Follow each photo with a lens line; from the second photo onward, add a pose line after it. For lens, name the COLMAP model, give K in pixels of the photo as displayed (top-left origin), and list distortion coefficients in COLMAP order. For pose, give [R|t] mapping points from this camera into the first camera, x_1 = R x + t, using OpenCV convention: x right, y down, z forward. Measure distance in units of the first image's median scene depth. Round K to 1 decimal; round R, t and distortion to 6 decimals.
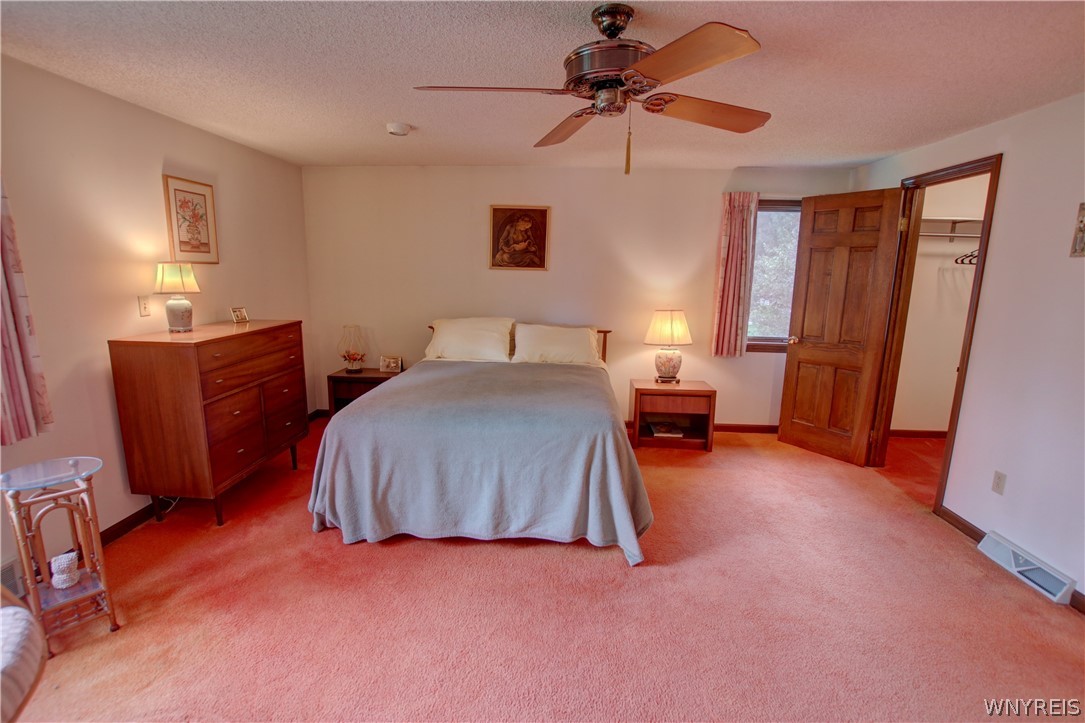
lens RADIAL K [[504.0, 0, 543.8], [0, 504.0, 363.6], [0, 0, 1]] dist [-0.033897, 0.005224]
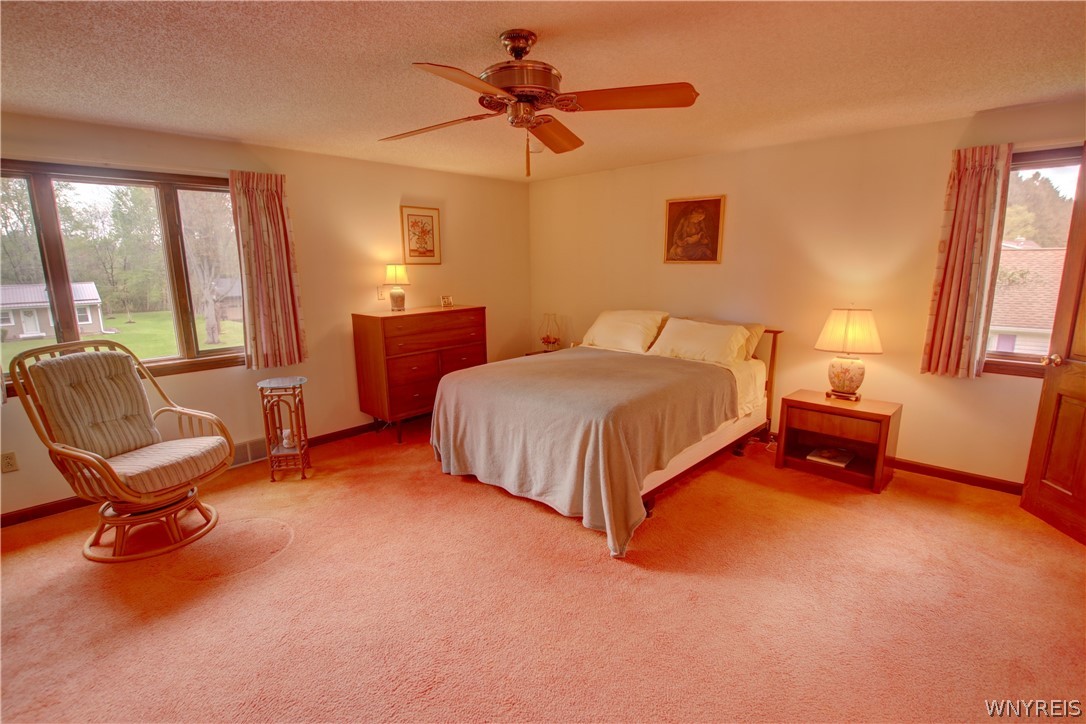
lens RADIAL K [[504.4, 0, 534.9], [0, 504.4, 362.2], [0, 0, 1]] dist [-0.033897, 0.005224]
pose [[0.765940, 0.097048, -0.635545, 0.502358], [-0.094210, 0.994813, 0.038368, -0.006310], [0.635972, 0.030487, 0.771110, 0.087433]]
